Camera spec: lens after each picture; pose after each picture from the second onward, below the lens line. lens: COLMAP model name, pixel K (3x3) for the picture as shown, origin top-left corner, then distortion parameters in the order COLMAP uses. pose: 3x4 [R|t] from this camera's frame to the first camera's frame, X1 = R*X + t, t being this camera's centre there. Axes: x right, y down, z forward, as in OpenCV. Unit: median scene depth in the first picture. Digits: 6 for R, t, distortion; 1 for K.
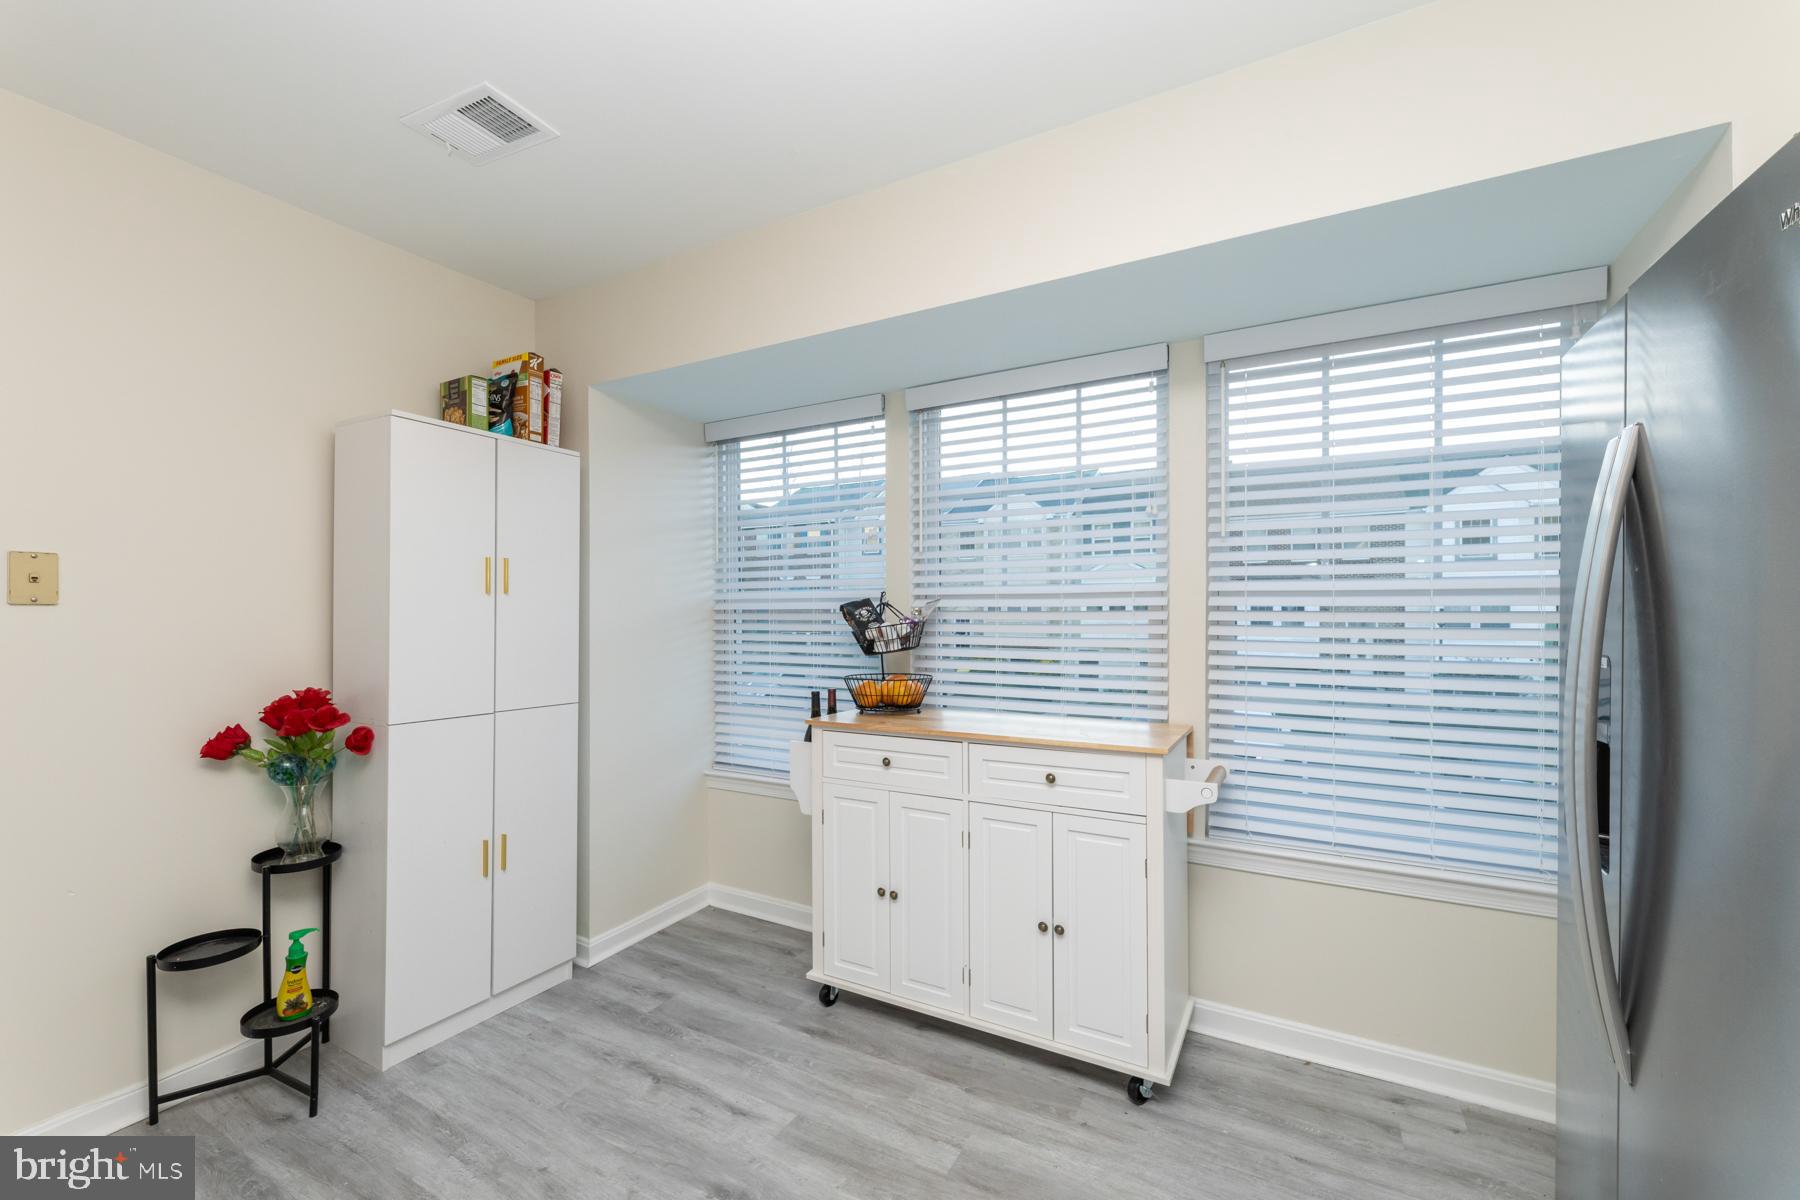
lens RADIAL K [[723.3, 0, 896.2], [0, 723.3, 621.8], [0, 0, 1]] dist [-0.000152, 0.000087]
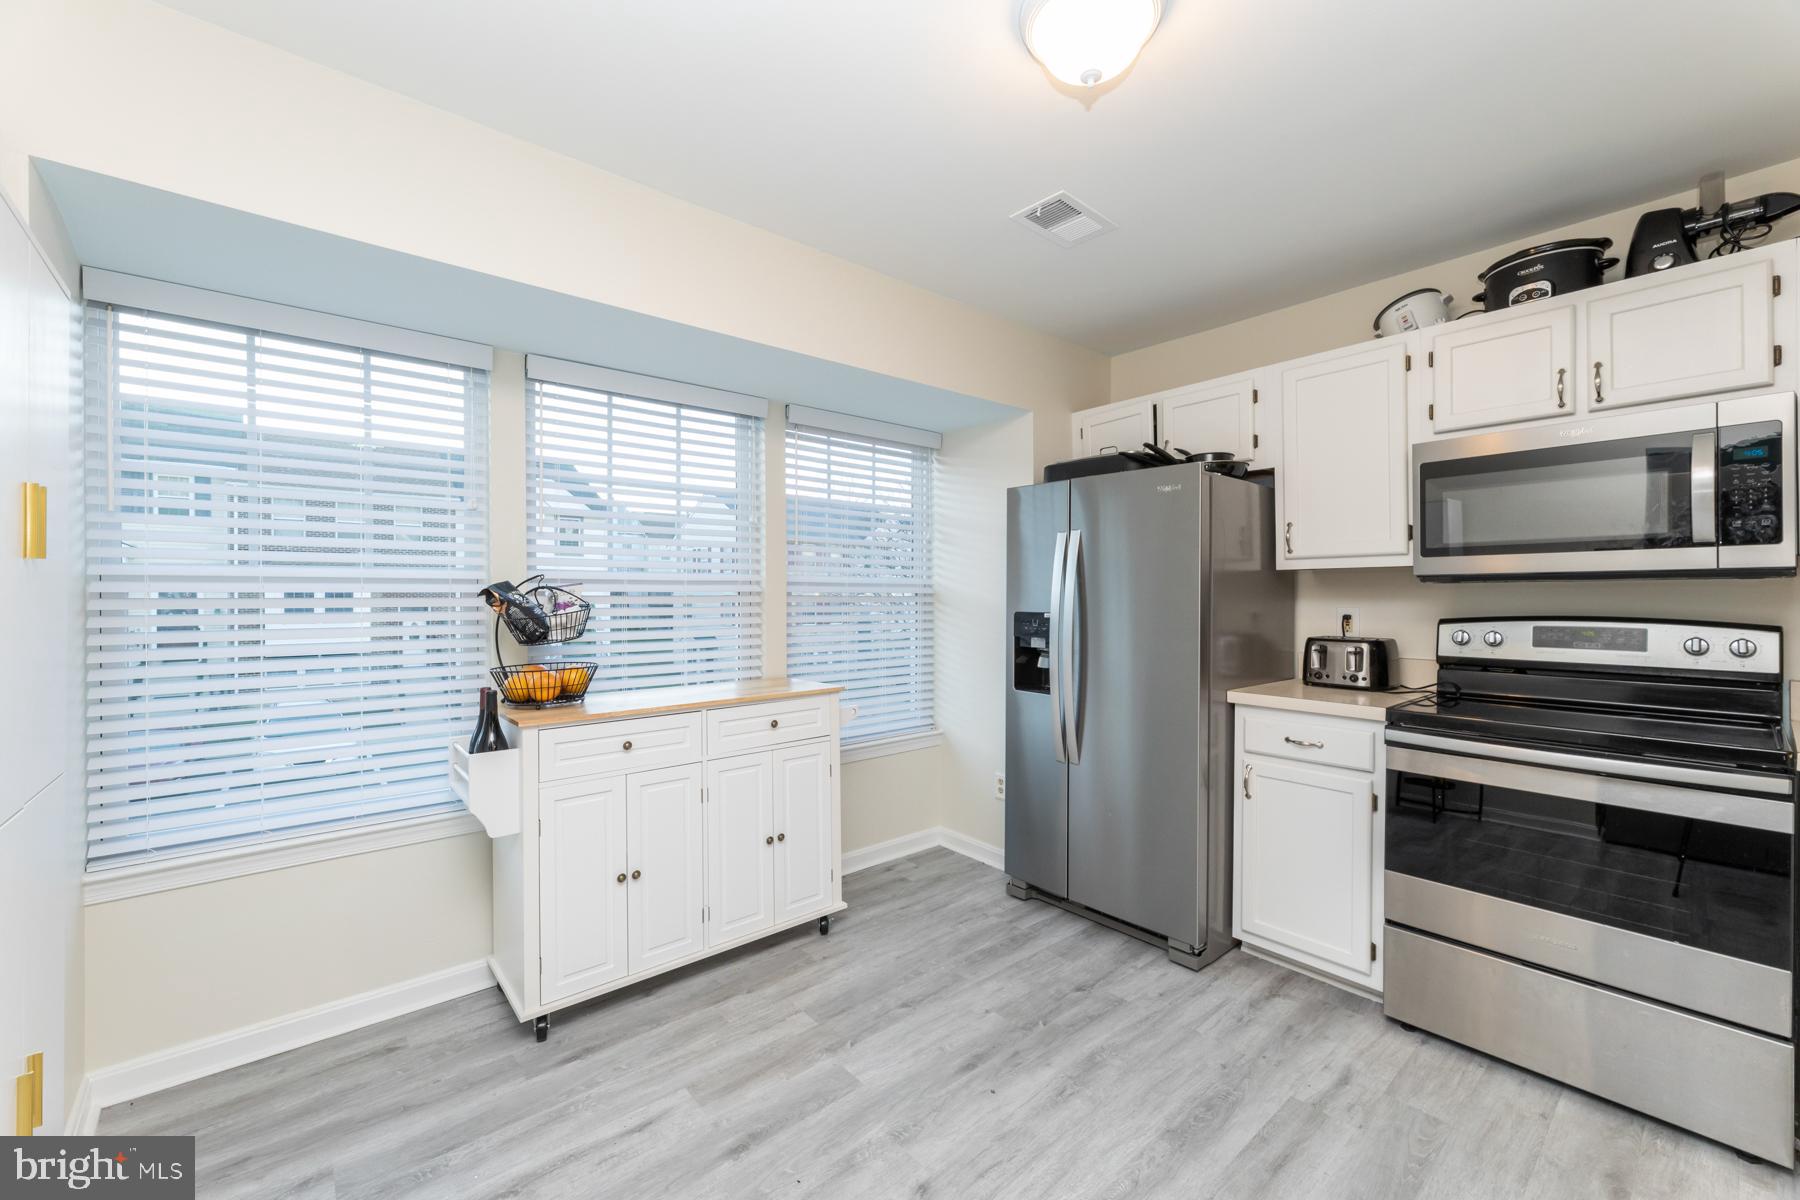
lens RADIAL K [[705.9, 0, 904.5], [0, 705.9, 603.0], [0, 0, 1]] dist [0.000328, 0.000149]
pose [[0.355323, -0.007694, 0.934712, -0.843559], [0.014967, 0.999885, 0.002541, -0.001343], [-0.934624, 0.013087, 0.355397, 0.305725]]
